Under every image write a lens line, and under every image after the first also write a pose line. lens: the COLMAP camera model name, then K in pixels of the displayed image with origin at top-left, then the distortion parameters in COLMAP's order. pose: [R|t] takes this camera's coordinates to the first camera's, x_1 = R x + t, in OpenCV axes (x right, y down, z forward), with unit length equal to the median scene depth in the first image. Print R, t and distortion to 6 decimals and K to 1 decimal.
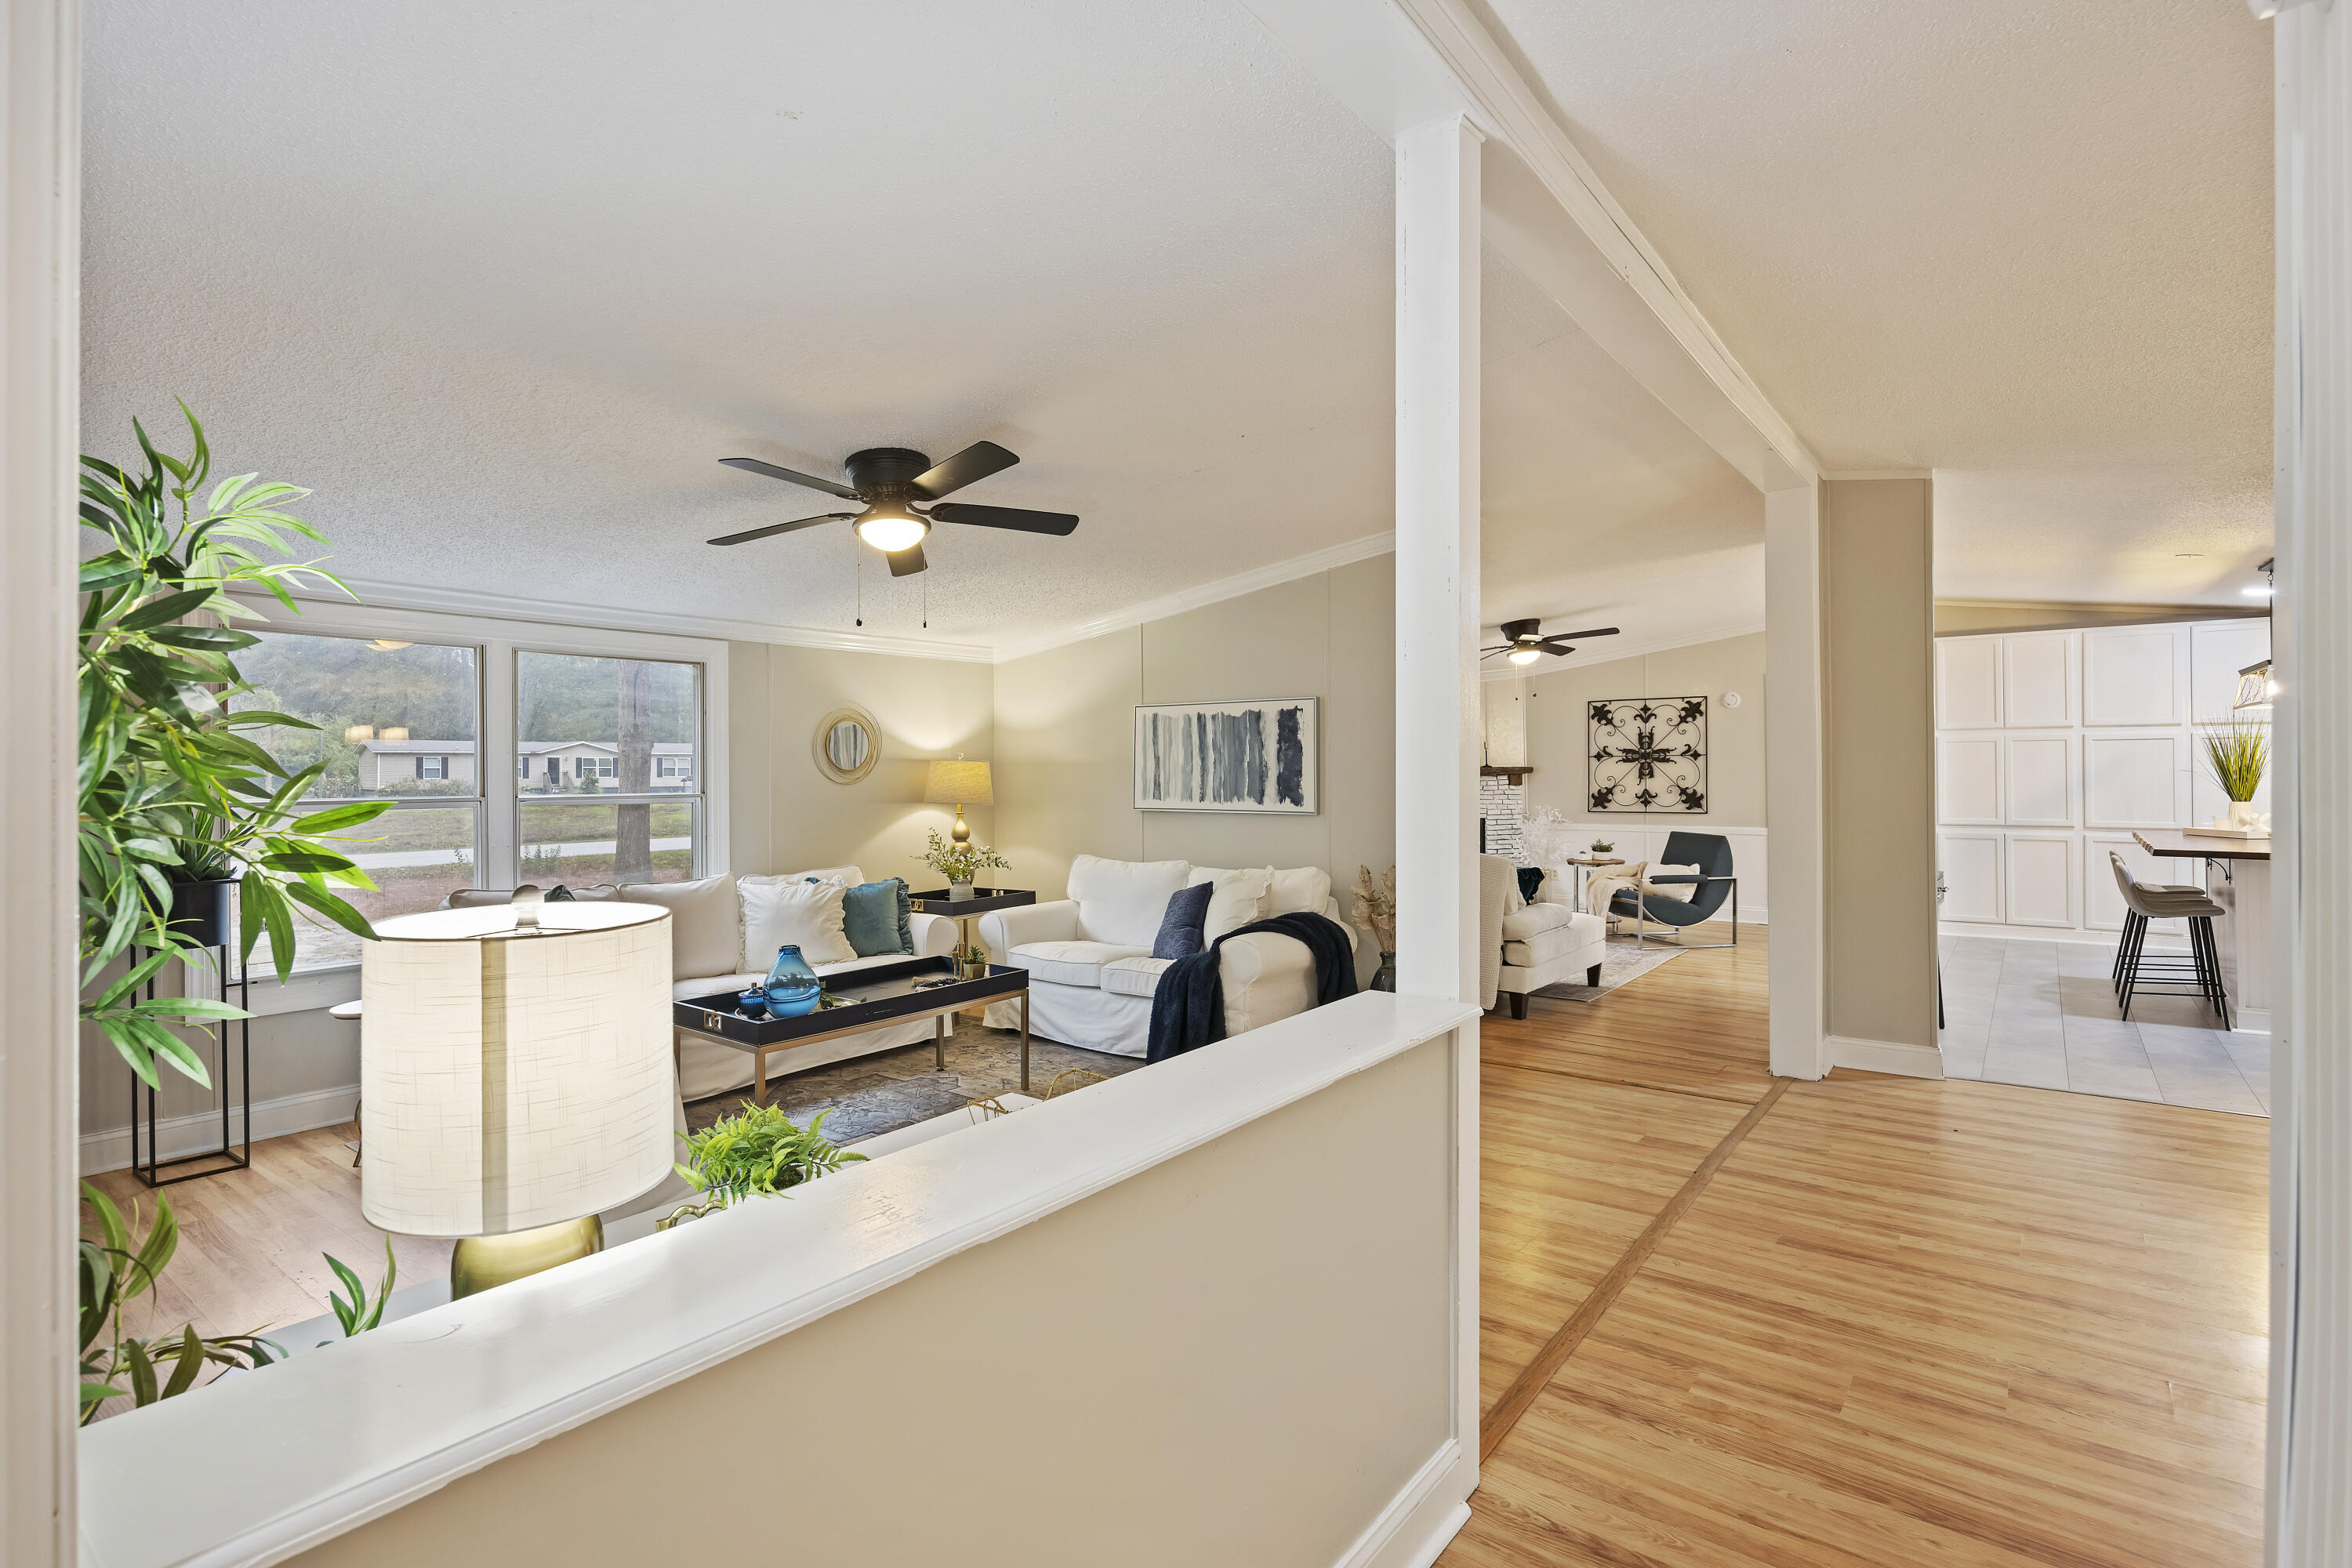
lens RADIAL K [[1135.9, 0, 1172.0], [0, 1135.9, 761.1], [0, 0, 1]] dist [0.001547, -0.000065]
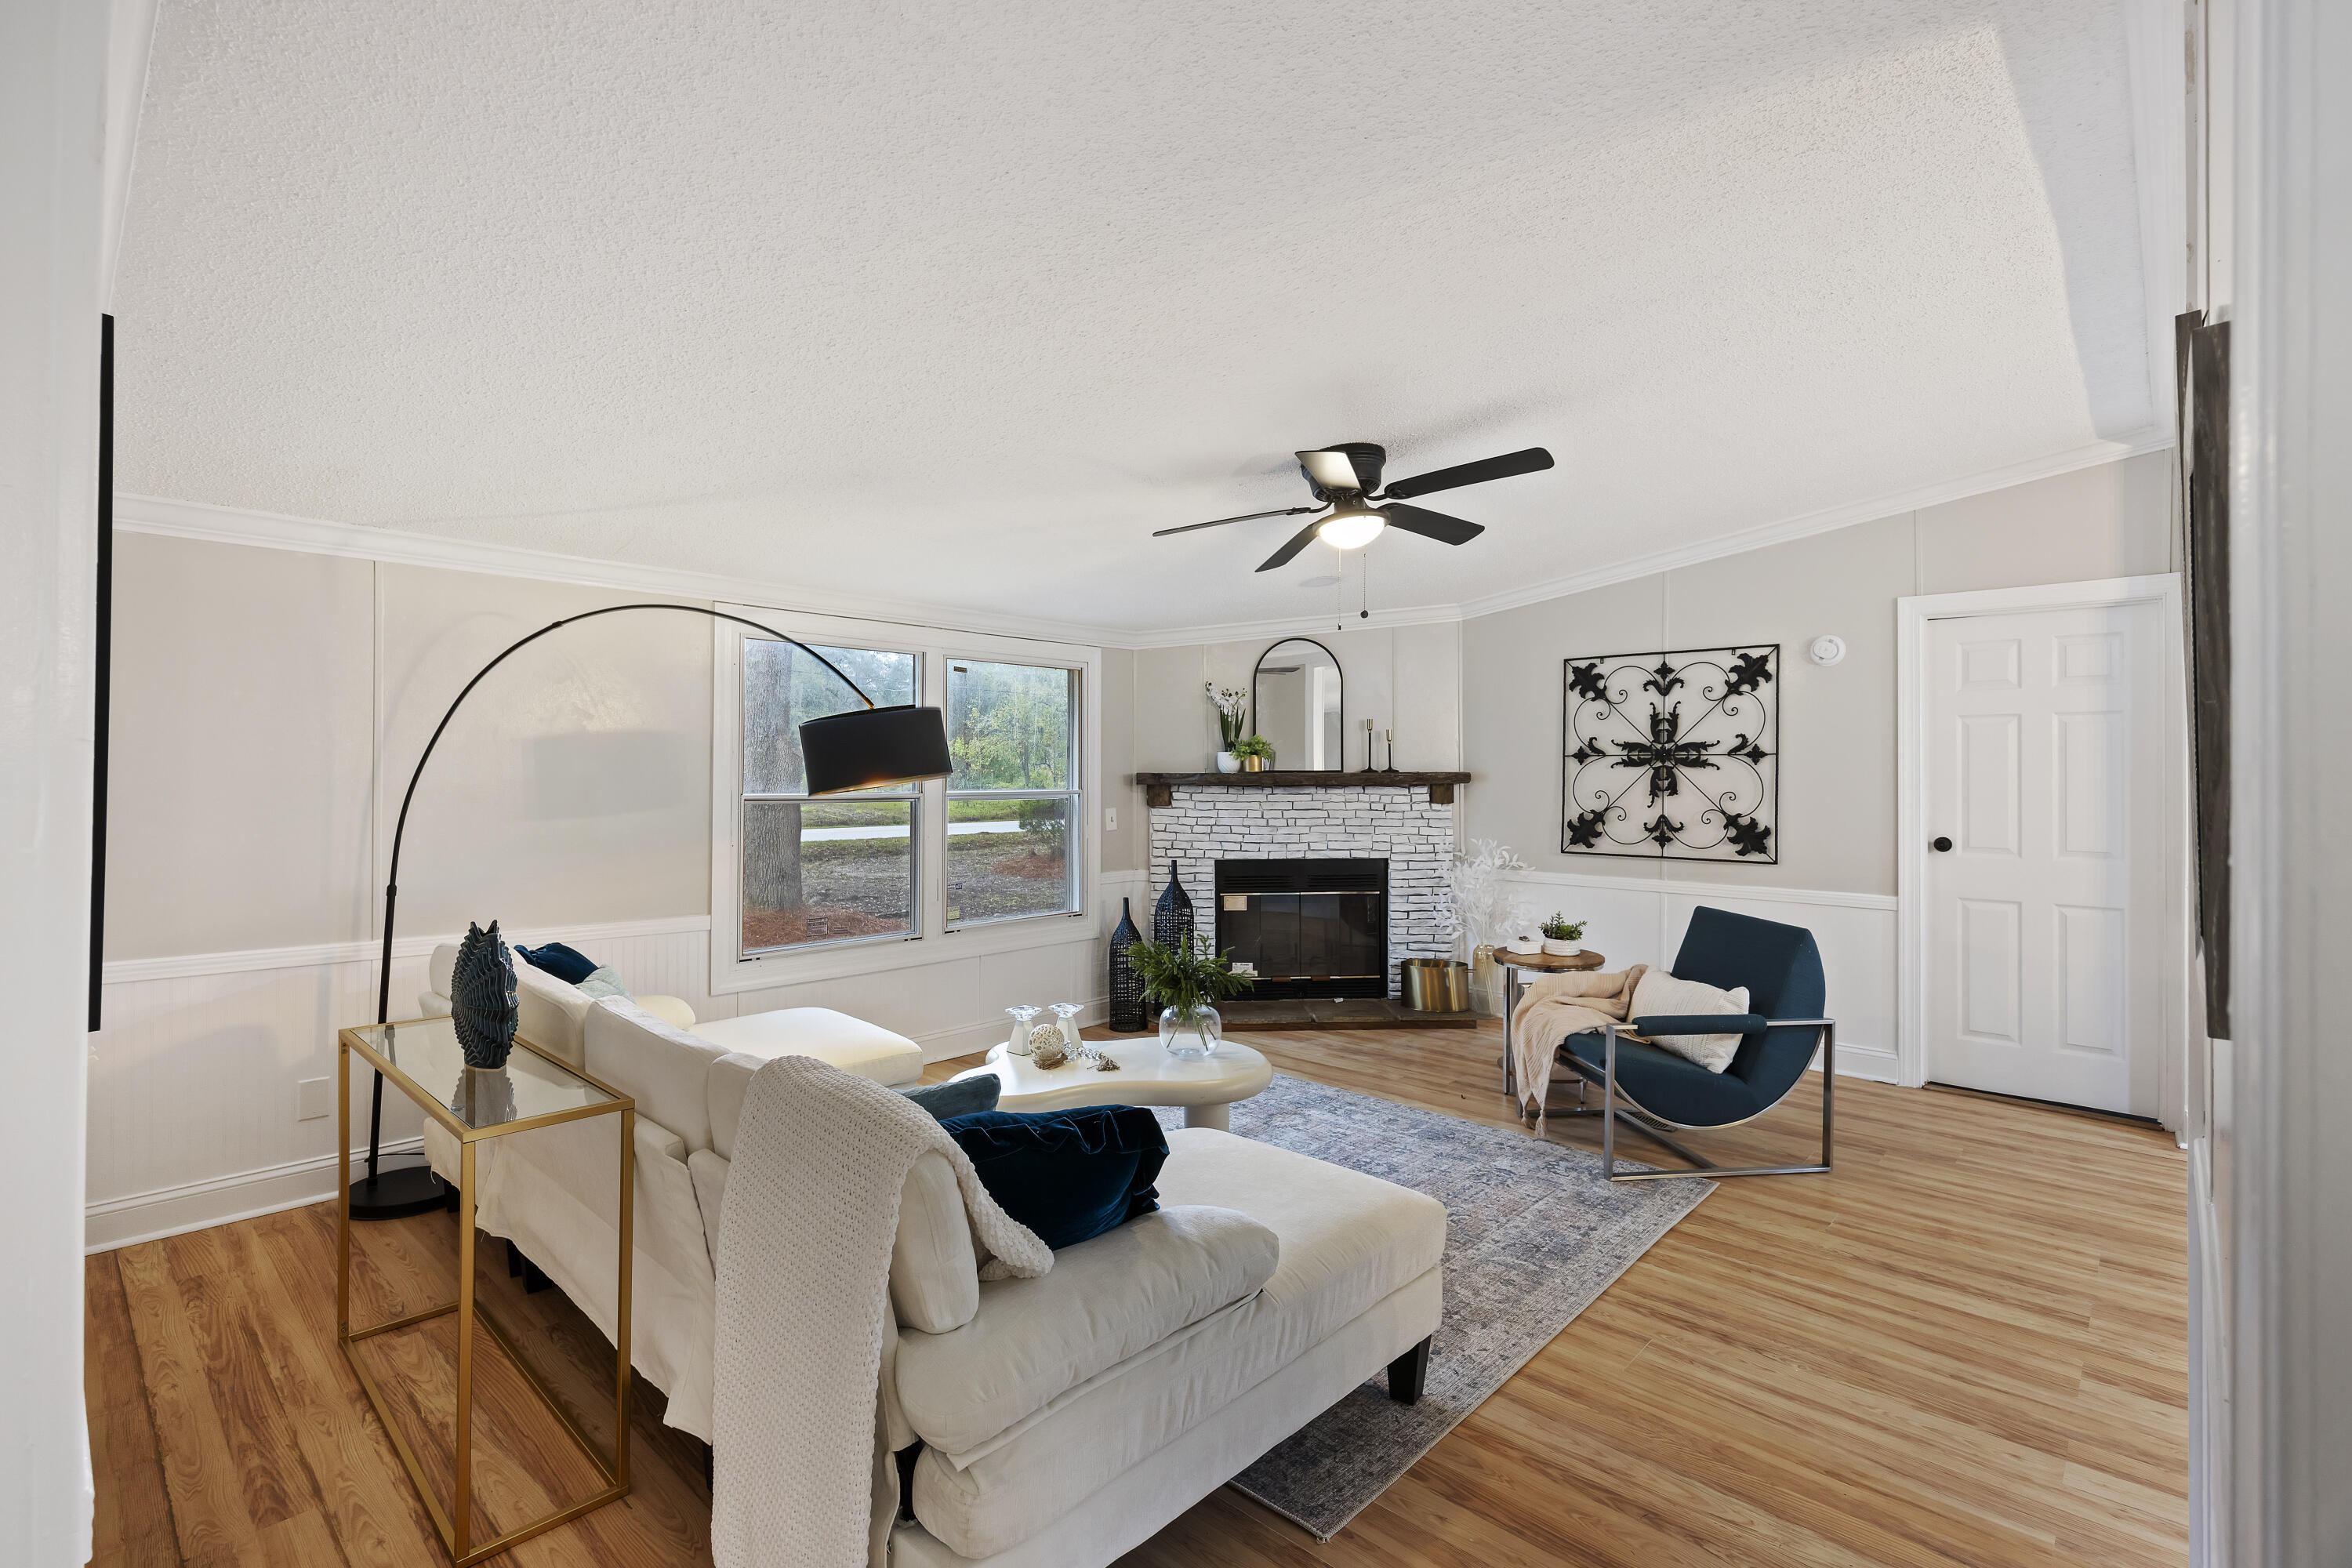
lens RADIAL K [[1077.6, 0, 1177.7], [0, 1077.6, 762.7], [0, 0, 1]] dist [0.000086, -0.000633]
pose [[0.996276, 0.010309, -0.085602, 0.245618], [-0.010027, 0.999943, 0.003718, -0.000613], [0.085635, -0.002846, 0.996322, 0.496463]]
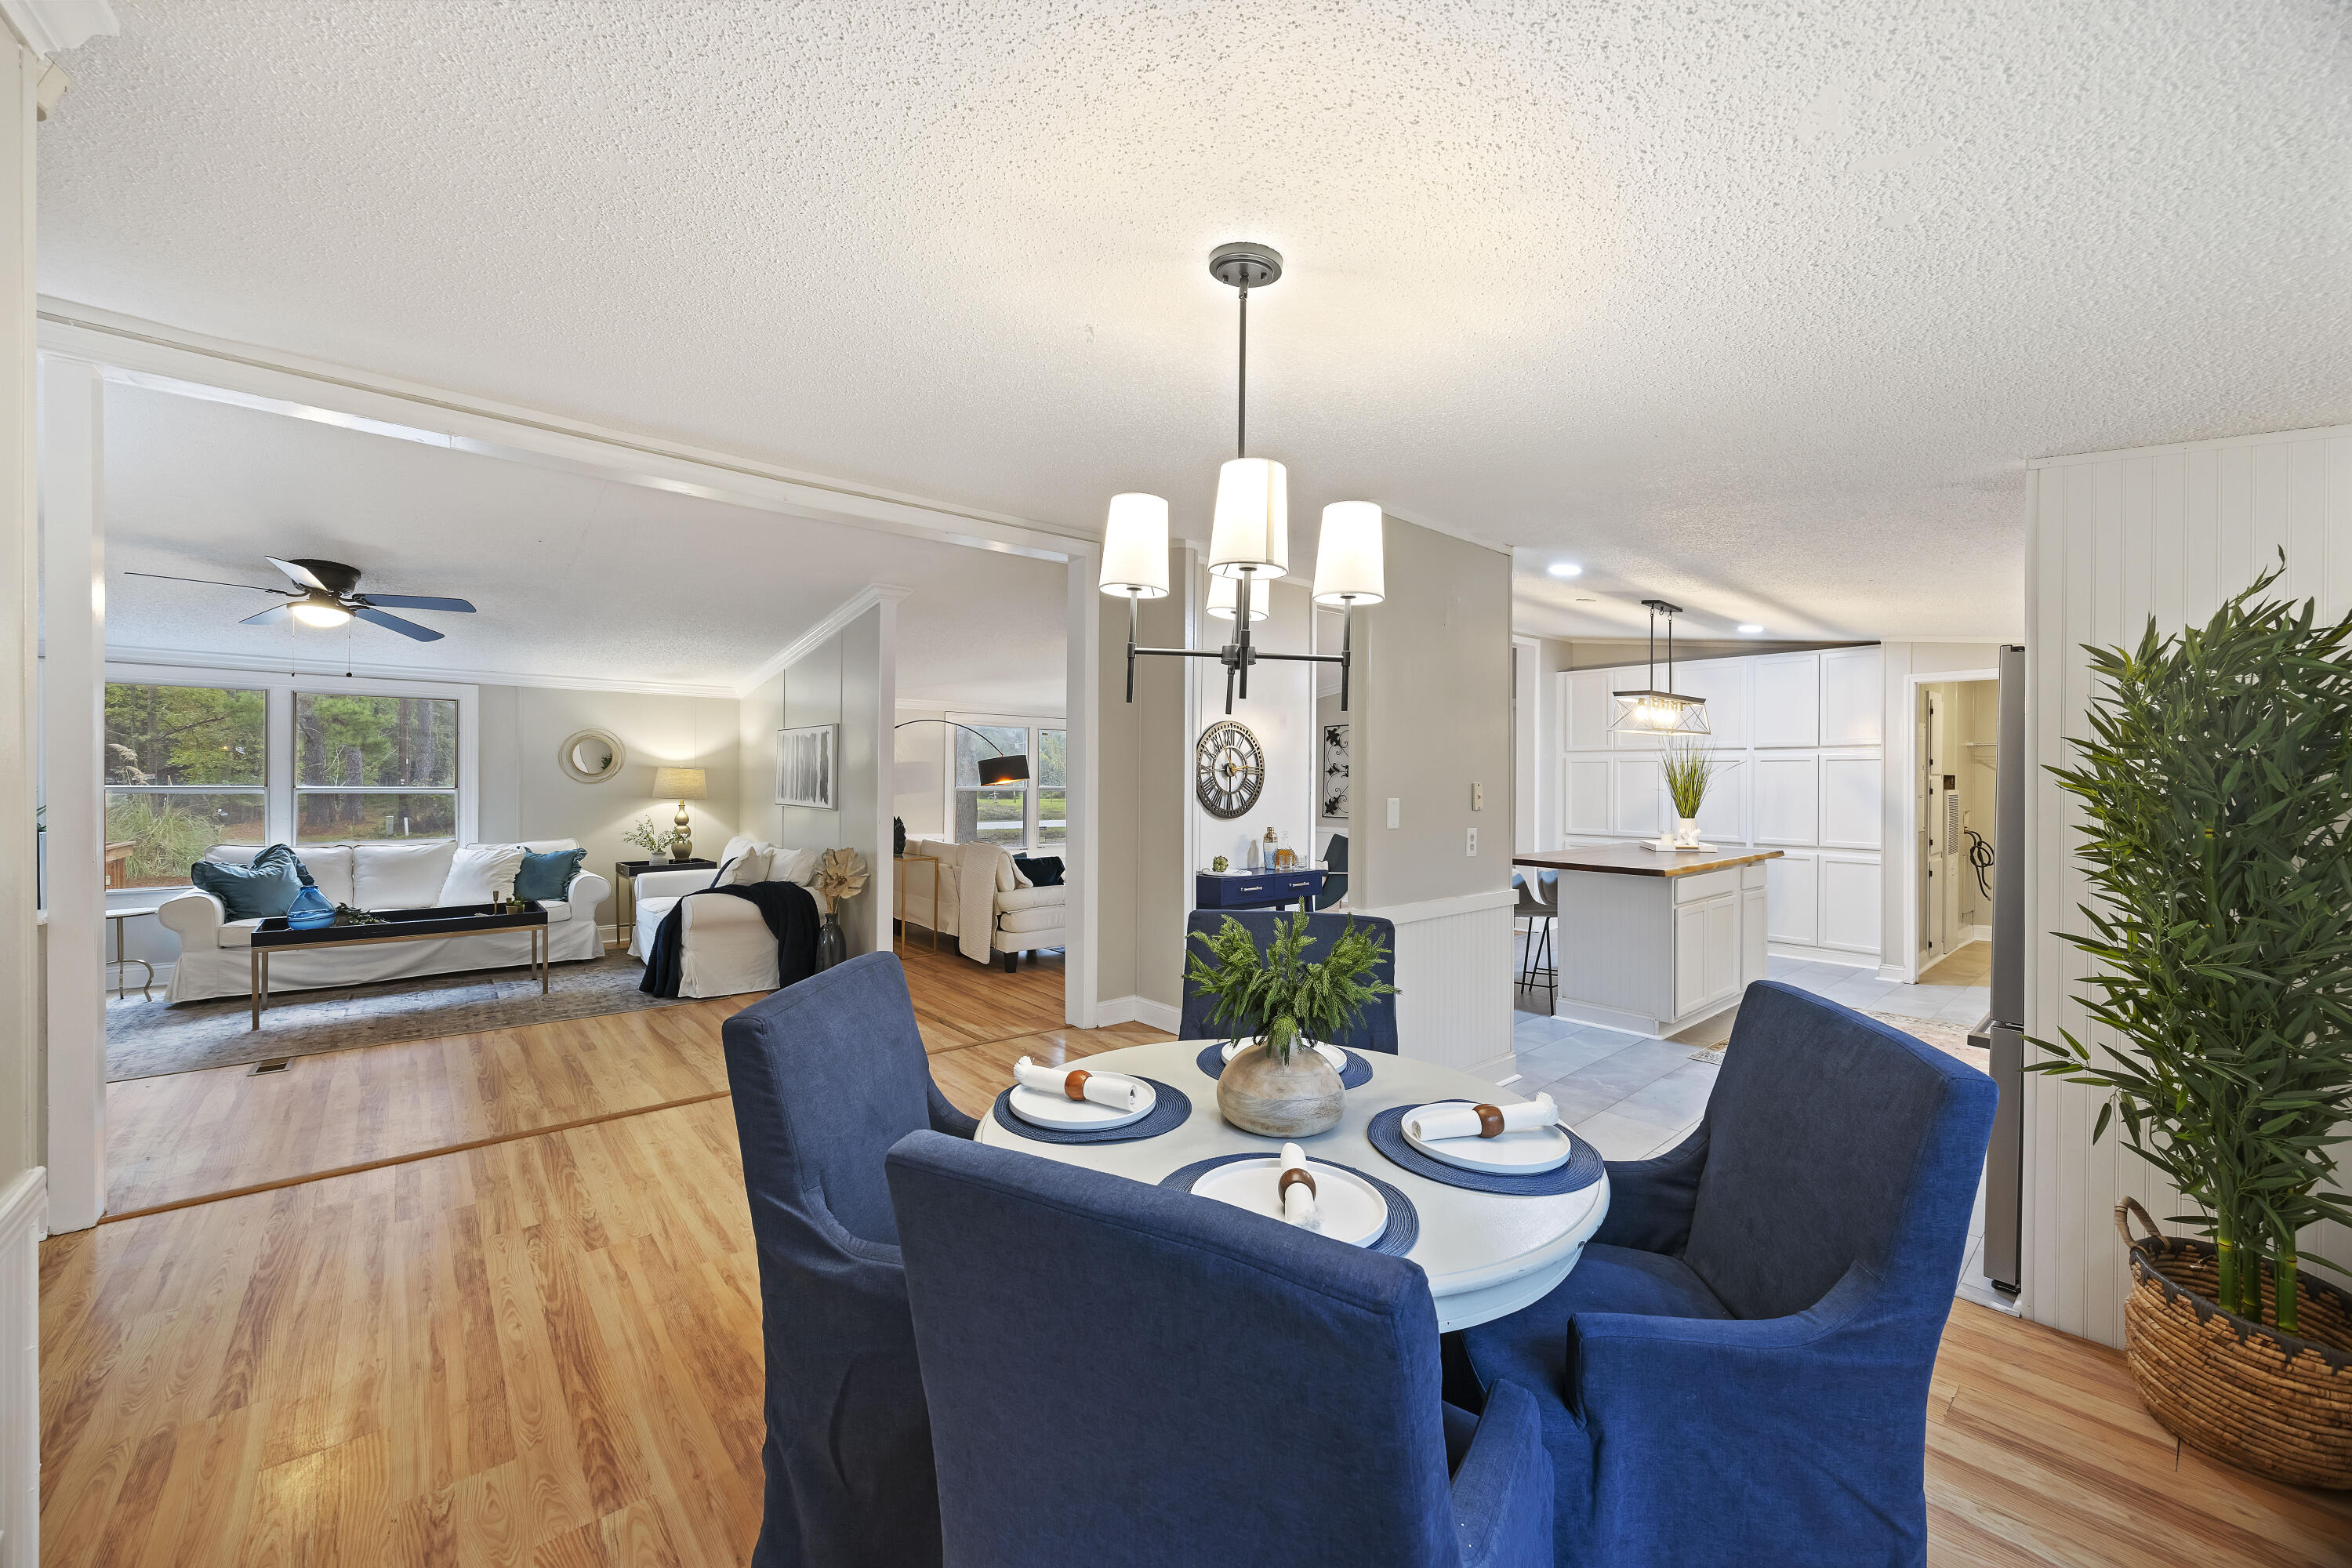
lens RADIAL K [[904.1, 0, 1164.3], [0, 904.1, 779.4], [0, 0, 1]] dist [-0.000258, -0.000027]
pose [[0.976648, 0.012867, -0.214459, 0.454706], [-0.011647, 0.999908, 0.006951, -0.000613], [0.214529, -0.004290, 0.976708, 0.025321]]
